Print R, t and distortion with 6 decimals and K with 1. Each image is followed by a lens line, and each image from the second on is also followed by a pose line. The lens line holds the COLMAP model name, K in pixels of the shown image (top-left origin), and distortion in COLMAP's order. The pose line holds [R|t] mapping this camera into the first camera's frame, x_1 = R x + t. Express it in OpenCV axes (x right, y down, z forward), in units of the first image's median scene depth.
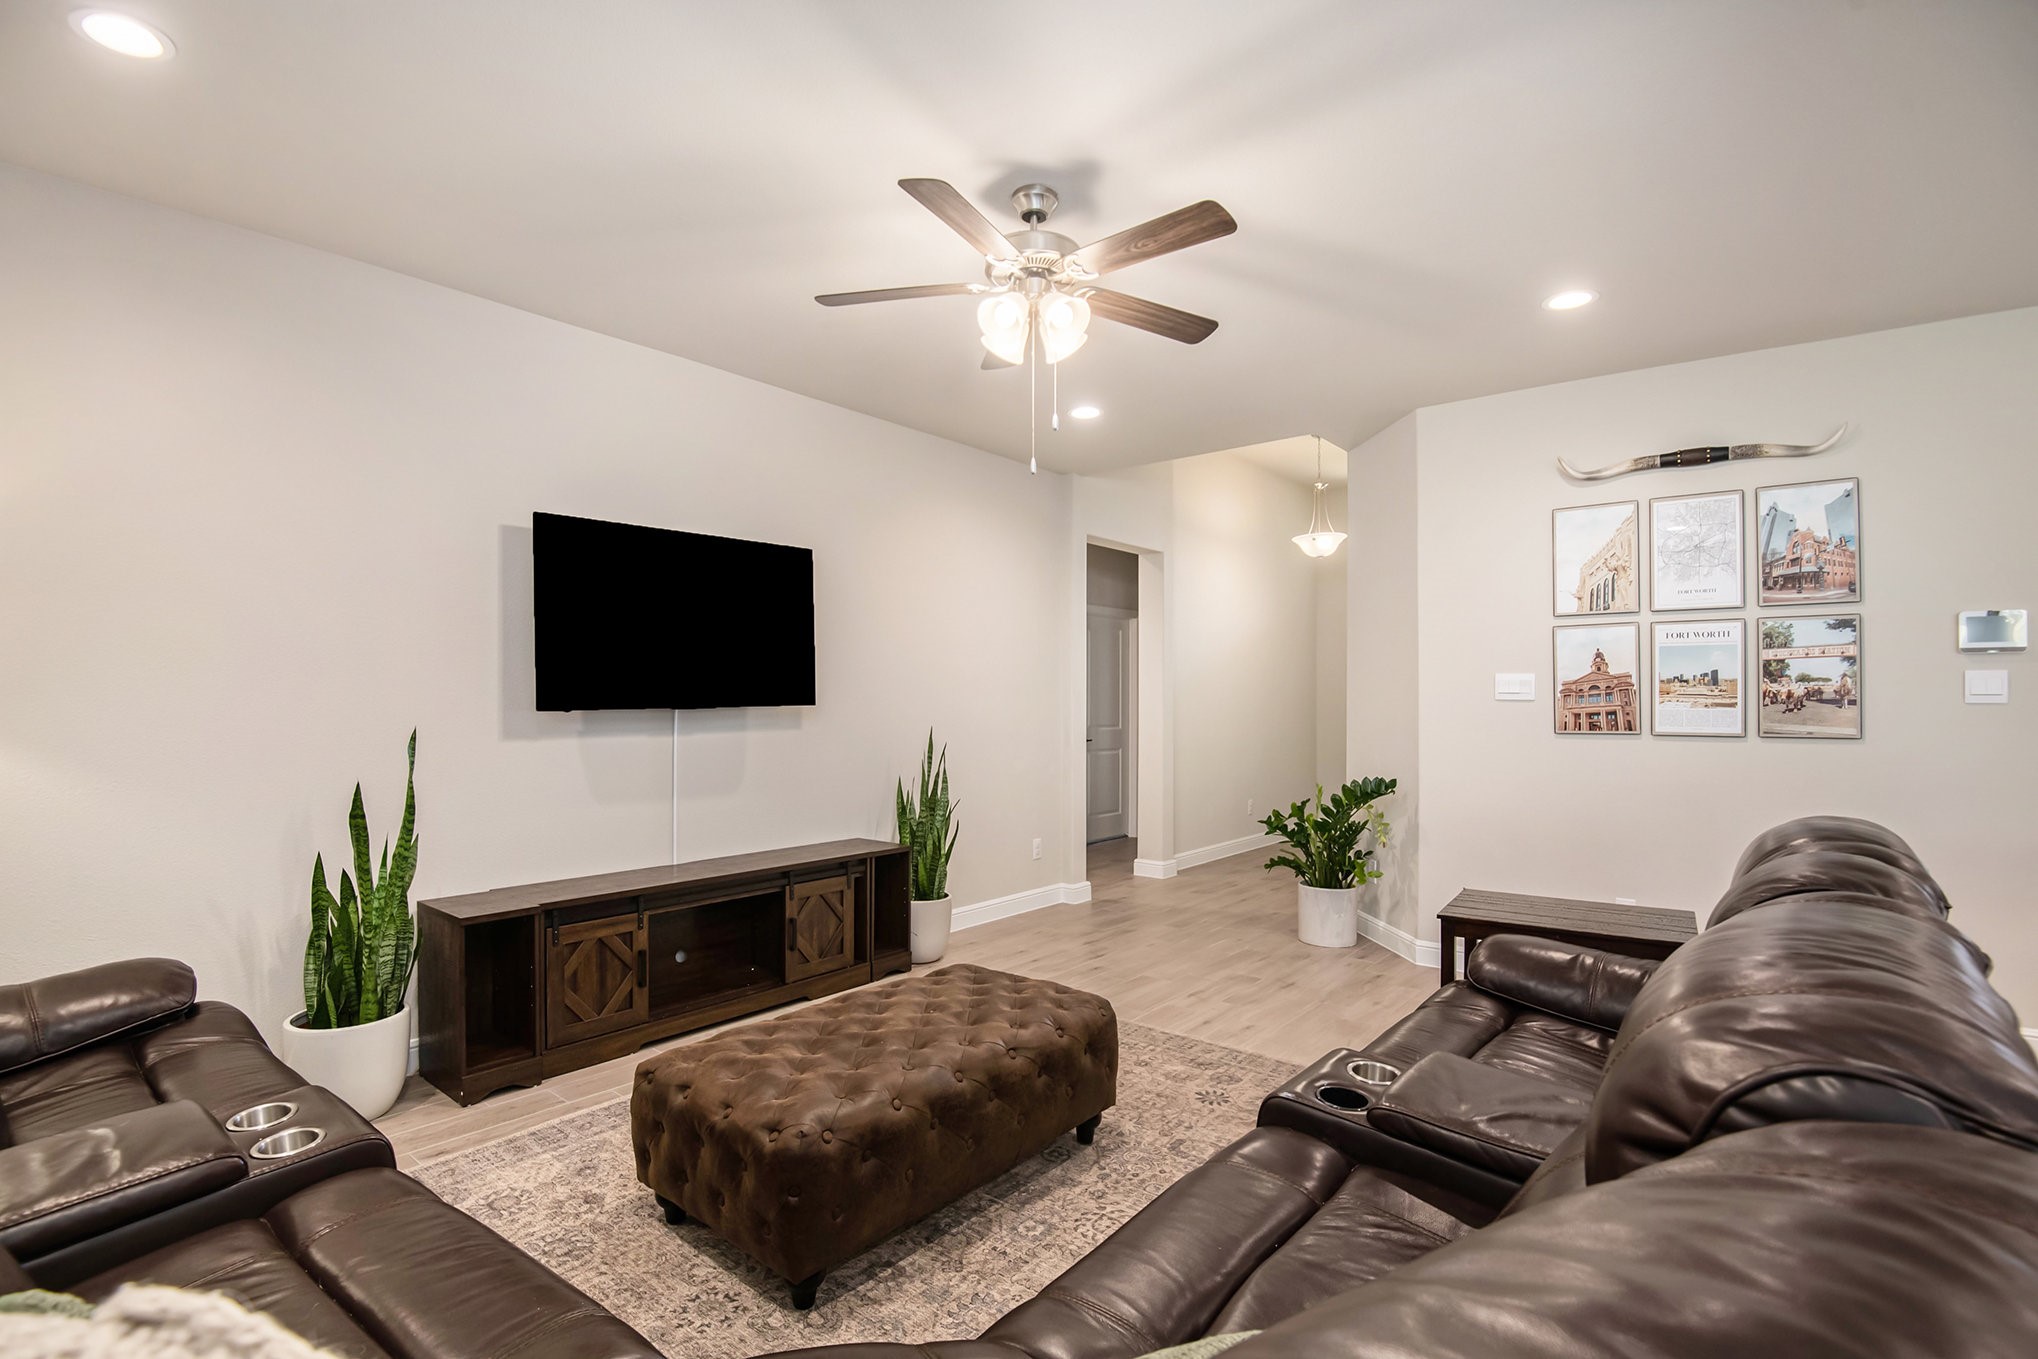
lens RADIAL K [[956.8, 0, 1027.0], [0, 956.8, 690.7], [0, 0, 1]] dist [-0.022986, -0.010114]
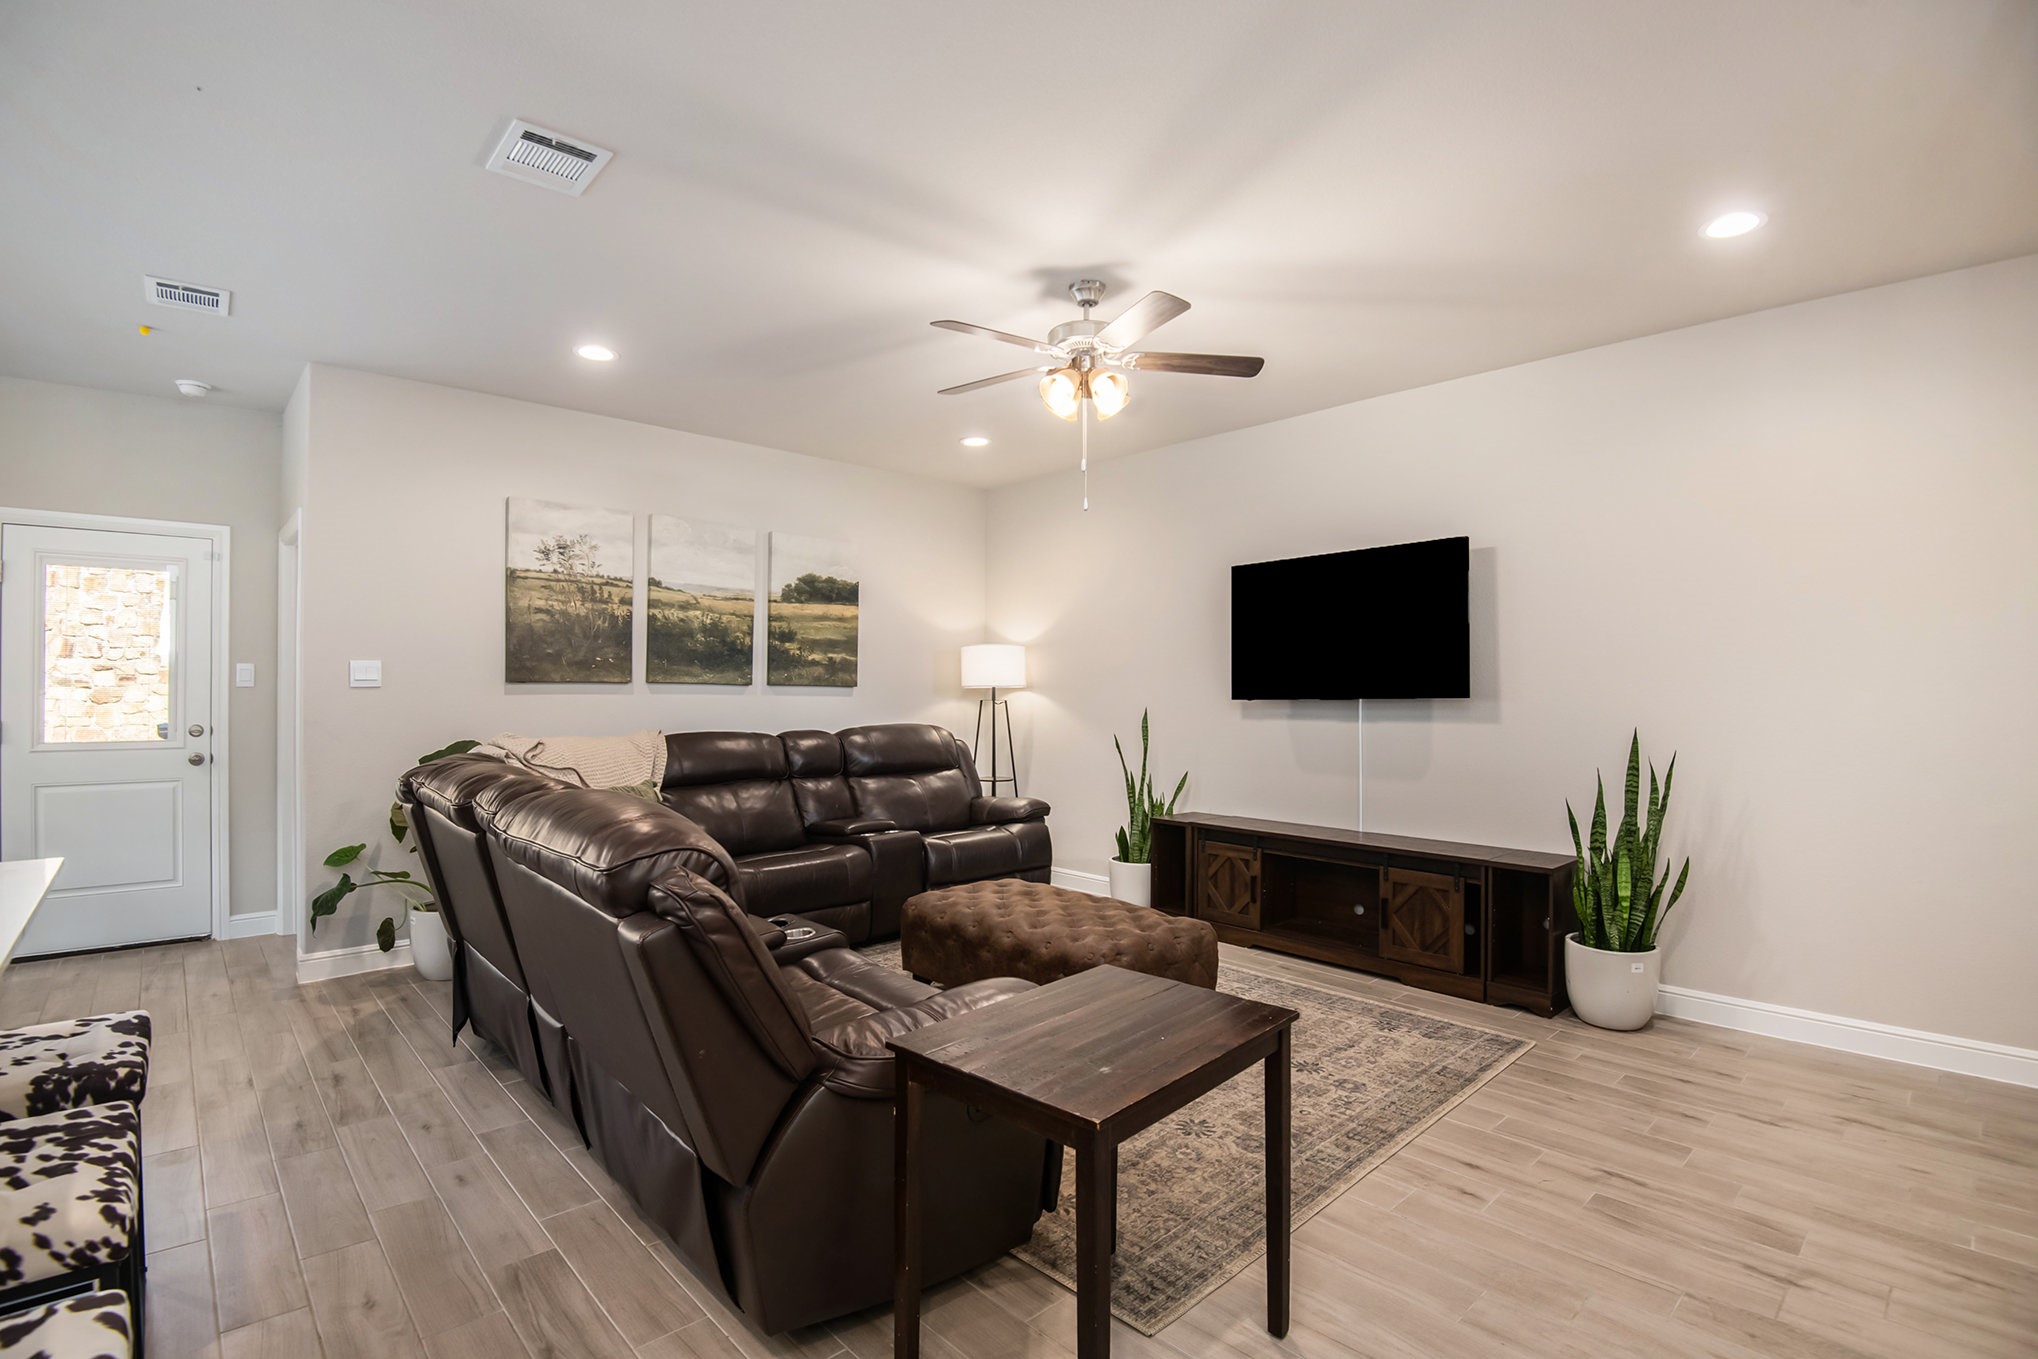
lens RADIAL K [[956.8, 0, 1031.5], [0, 956.8, 677.4], [0, 0, 1]] dist [-0.022986, -0.010114]
pose [[-0.125894, -0.017060, -0.991897, 0.875409], [0.000994, 0.999849, -0.017323, 0.010793], [0.992043, -0.003166, -0.125858, 0.751852]]
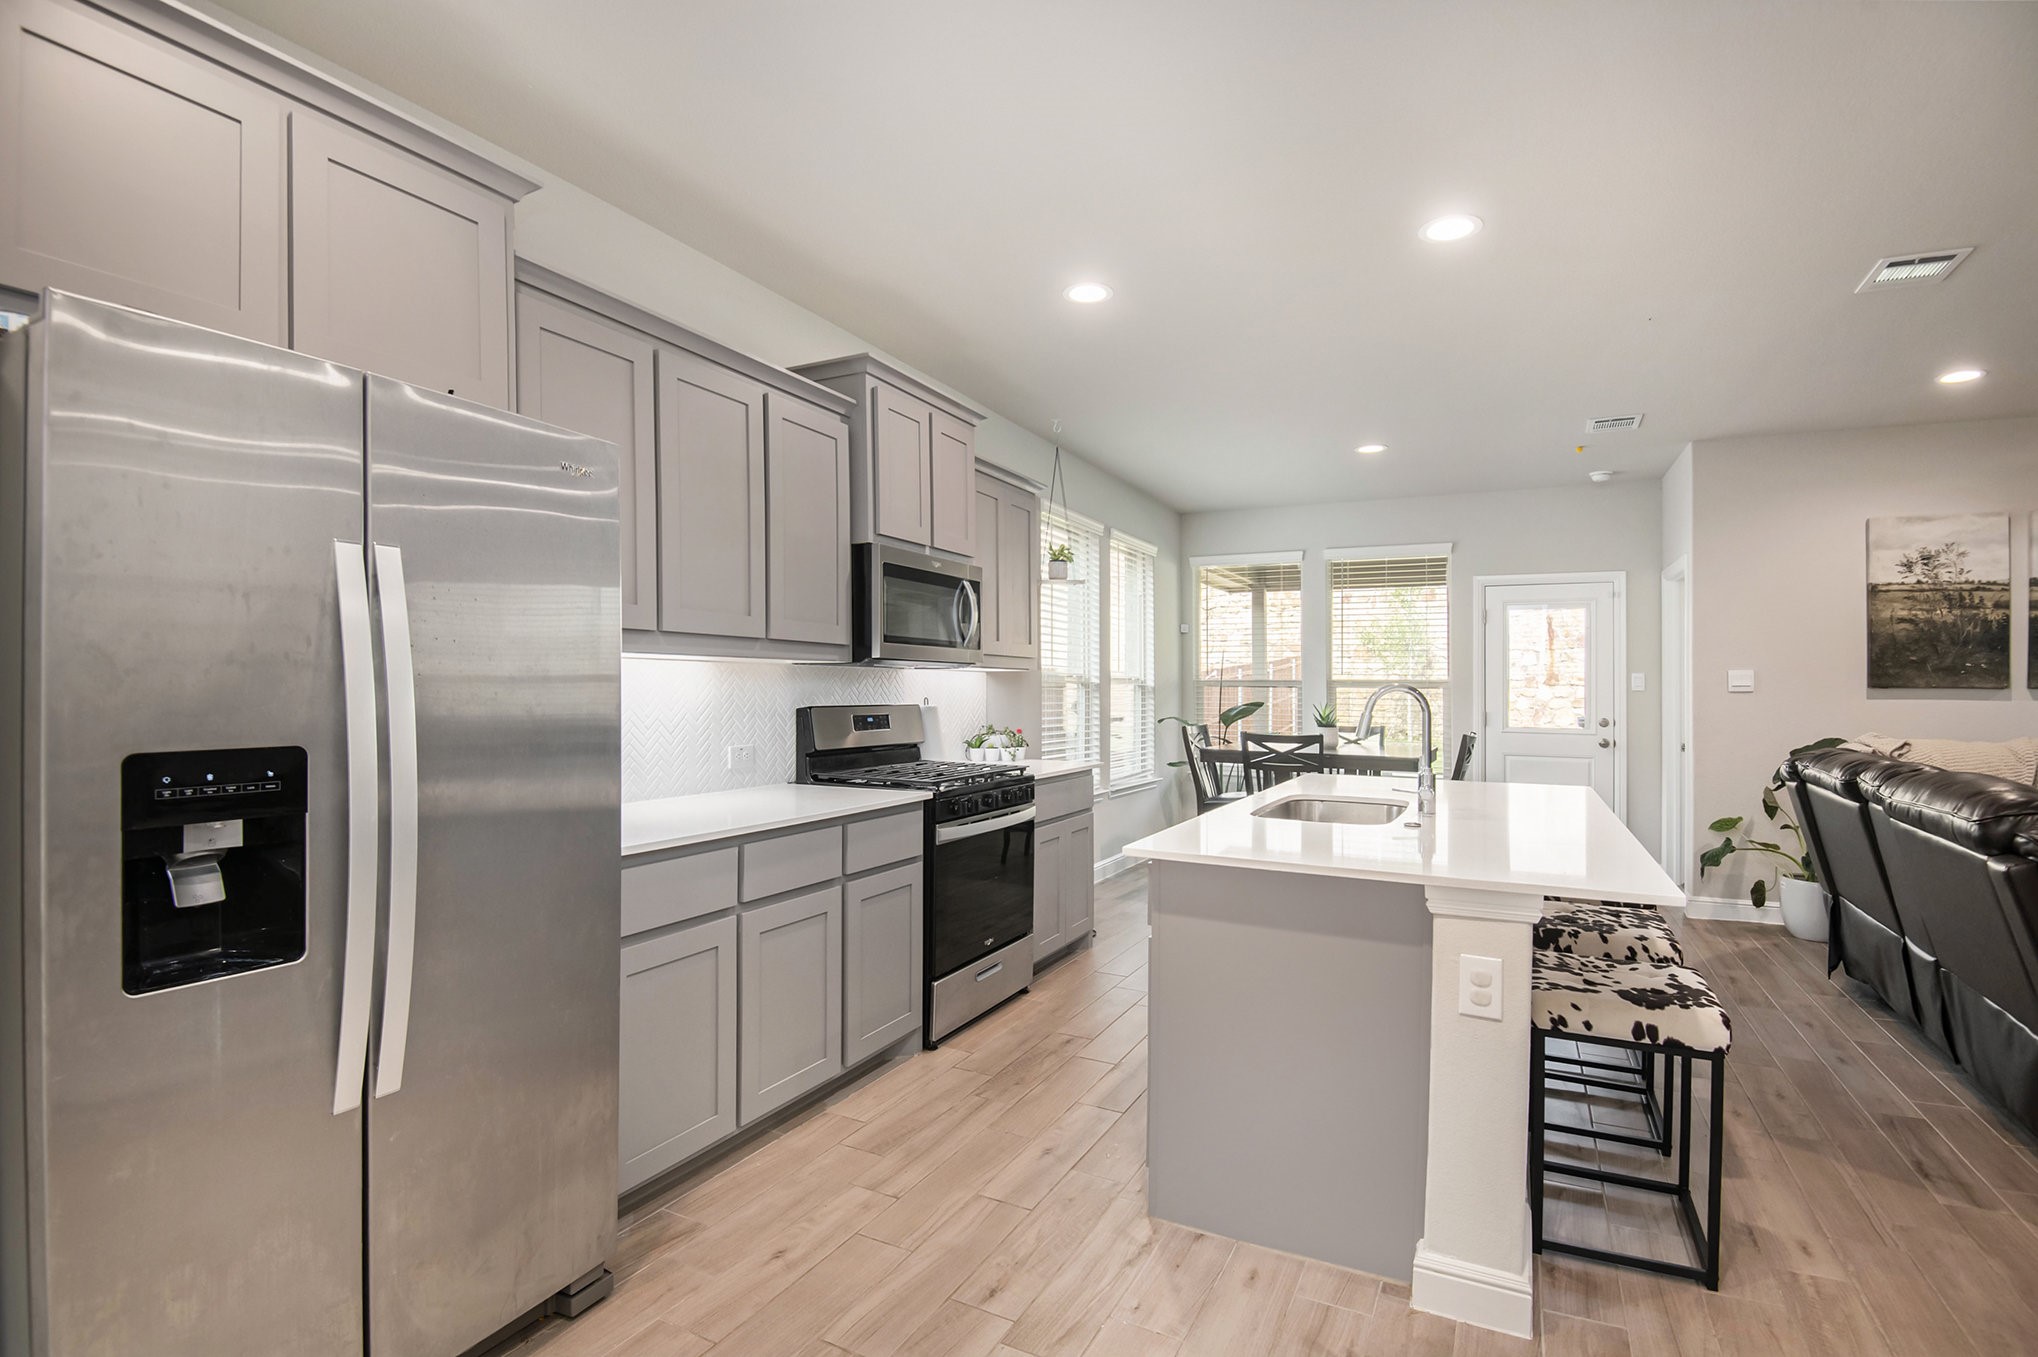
lens RADIAL K [[956.8, 0, 1014.1], [0, 956.8, 670.3], [0, 0, 1]] dist [-0.022986, -0.010114]
pose [[-0.977010, -0.016155, -0.212583, 1.194480], [-0.011928, 0.999705, -0.021154, 0.012399], [0.212862, -0.018132, -0.976914, 0.947842]]
